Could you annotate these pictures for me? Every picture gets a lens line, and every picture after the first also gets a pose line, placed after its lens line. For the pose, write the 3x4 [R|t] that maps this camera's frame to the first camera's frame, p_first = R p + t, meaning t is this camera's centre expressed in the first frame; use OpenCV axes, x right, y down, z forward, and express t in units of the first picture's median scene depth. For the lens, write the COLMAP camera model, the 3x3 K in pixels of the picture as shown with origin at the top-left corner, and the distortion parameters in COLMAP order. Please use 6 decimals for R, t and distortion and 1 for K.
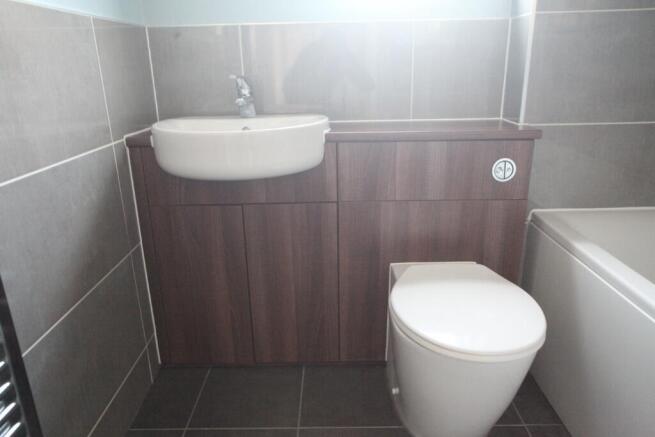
lens RADIAL K [[485.7, 0, 327.5], [0, 485.7, 218.5], [0, 0, 1]] dist [-0.021623, -0.001448]
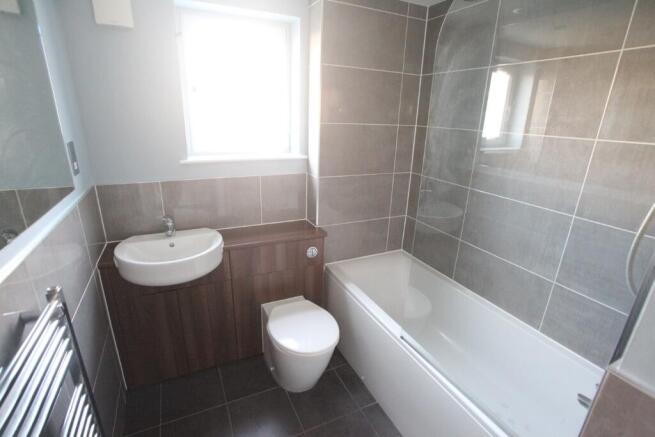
lens RADIAL K [[317.5, 0, 329.2], [0, 317.5, 221.6], [0, 0, 1]] dist [-0.071259, 0.028388]
pose [[0.899294, -0.099075, 0.425975, -0.135590], [0.097652, 0.994900, 0.025242, -0.251074], [-0.426303, 0.018897, 0.904383, -0.265449]]
